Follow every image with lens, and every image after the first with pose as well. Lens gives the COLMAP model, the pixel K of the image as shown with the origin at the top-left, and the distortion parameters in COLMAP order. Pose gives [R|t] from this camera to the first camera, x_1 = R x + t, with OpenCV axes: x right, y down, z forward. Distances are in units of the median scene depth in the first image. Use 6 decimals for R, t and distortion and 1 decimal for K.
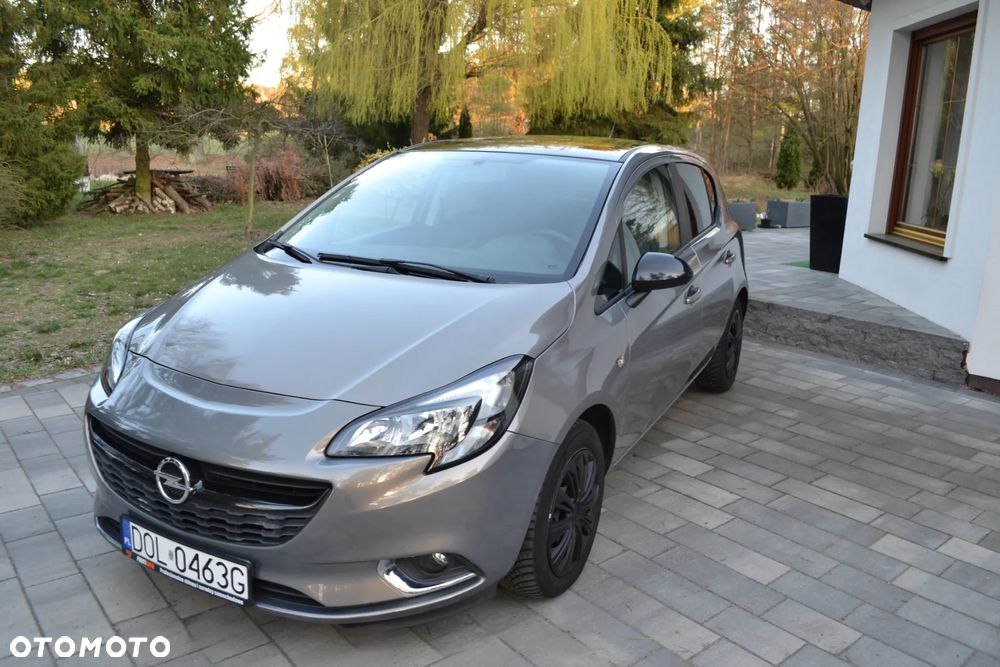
lens RADIAL K [[794.0, 0, 500.0], [0, 794.0, 333.5], [0, 0, 1]] dist [-0.078317, 0.007640]
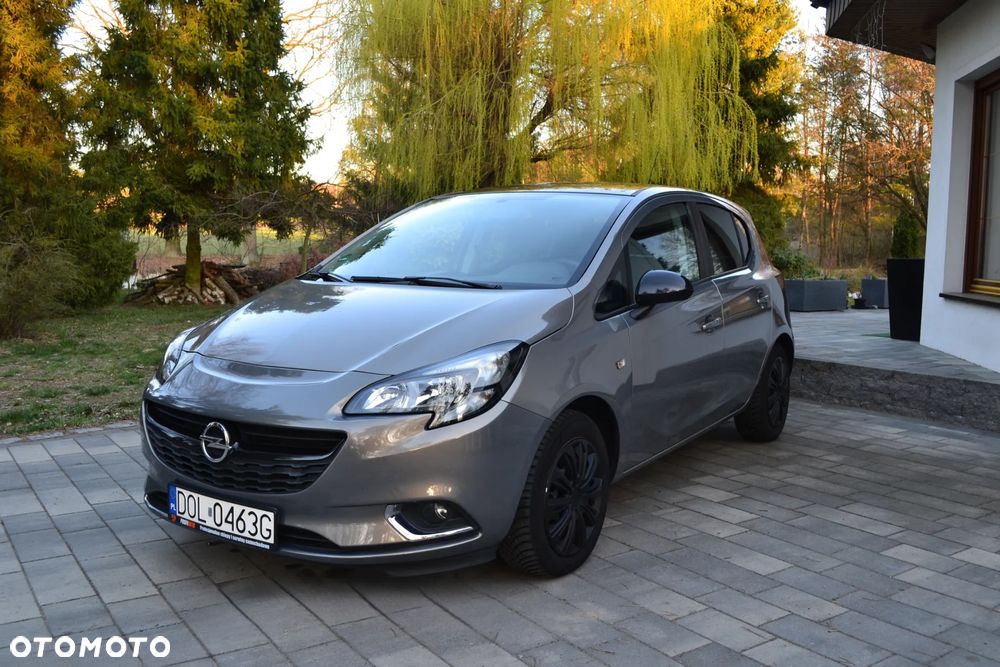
lens RADIAL K [[909.0, 0, 500.0], [0, 909.0, 333.5], [0, 0, 1]] dist [-0.069991, 0.012737]
pose [[0.995549, -0.011485, -0.093541, 0.058055], [-0.001398, 0.990638, -0.136506, 0.091095], [0.094233, 0.136029, 0.986213, -0.136054]]
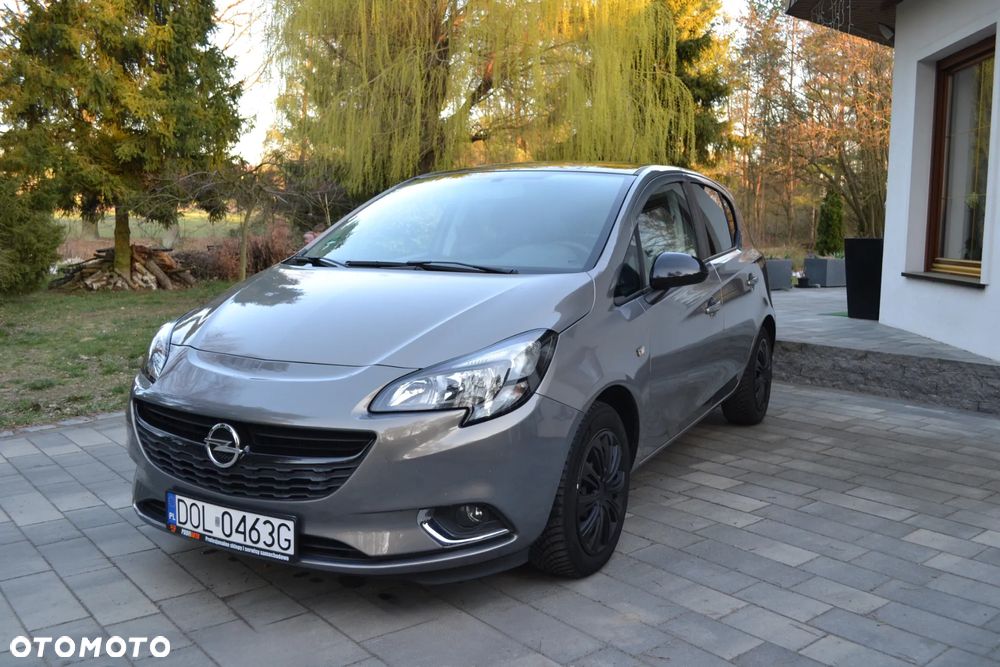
lens RADIAL K [[909.0, 0, 500.0], [0, 909.0, 333.5], [0, 0, 1]] dist [-0.069991, 0.012737]
pose [[0.999659, -0.023485, -0.011380, -0.009944], [0.022023, 0.993128, -0.114941, 0.080546], [0.014002, 0.114651, 0.993307, -0.101879]]
